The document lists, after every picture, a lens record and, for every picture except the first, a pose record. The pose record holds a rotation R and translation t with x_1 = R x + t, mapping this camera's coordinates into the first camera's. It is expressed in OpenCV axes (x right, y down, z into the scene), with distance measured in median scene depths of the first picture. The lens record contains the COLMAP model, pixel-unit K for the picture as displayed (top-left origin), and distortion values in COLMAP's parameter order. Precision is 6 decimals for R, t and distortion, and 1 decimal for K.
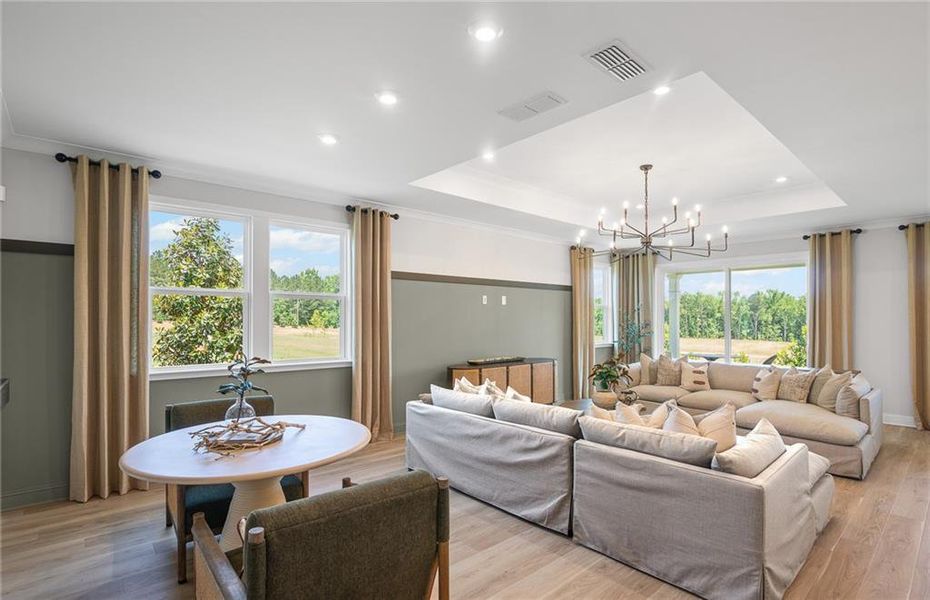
lens RADIAL K [[448.9, 0, 460.9], [0, 448.9, 310.1], [0, 0, 1]] dist [-0.018785, 0.000385]
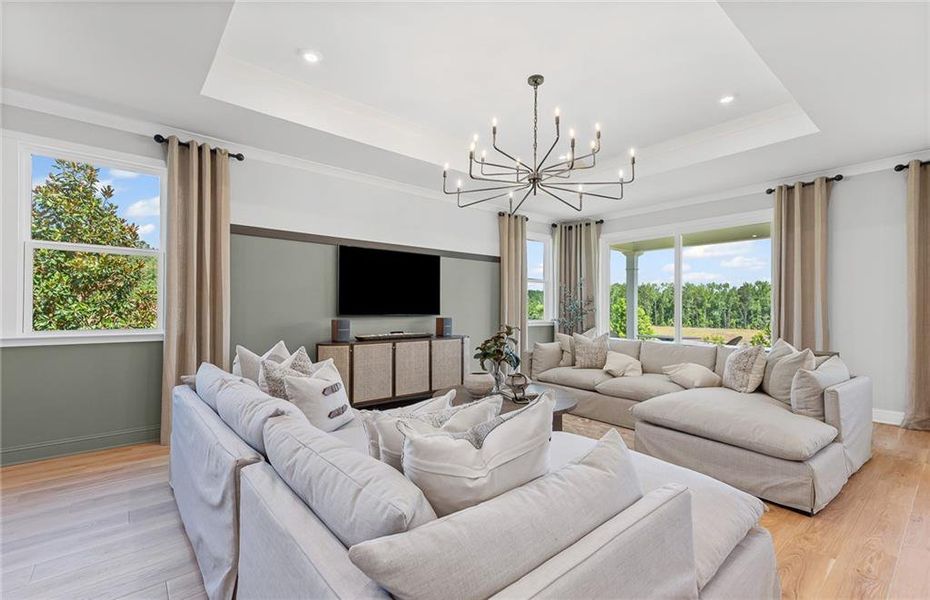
lens RADIAL K [[401.5, 0, 462.3], [0, 401.5, 304.7], [0, 0, 1]] dist [0.026989, -0.000218]
pose [[0.999684, 0.001318, -0.025103, 0.239297], [-0.001122, 0.999969, 0.007826, 0.044779], [0.025113, -0.007795, 0.999654, 0.237110]]
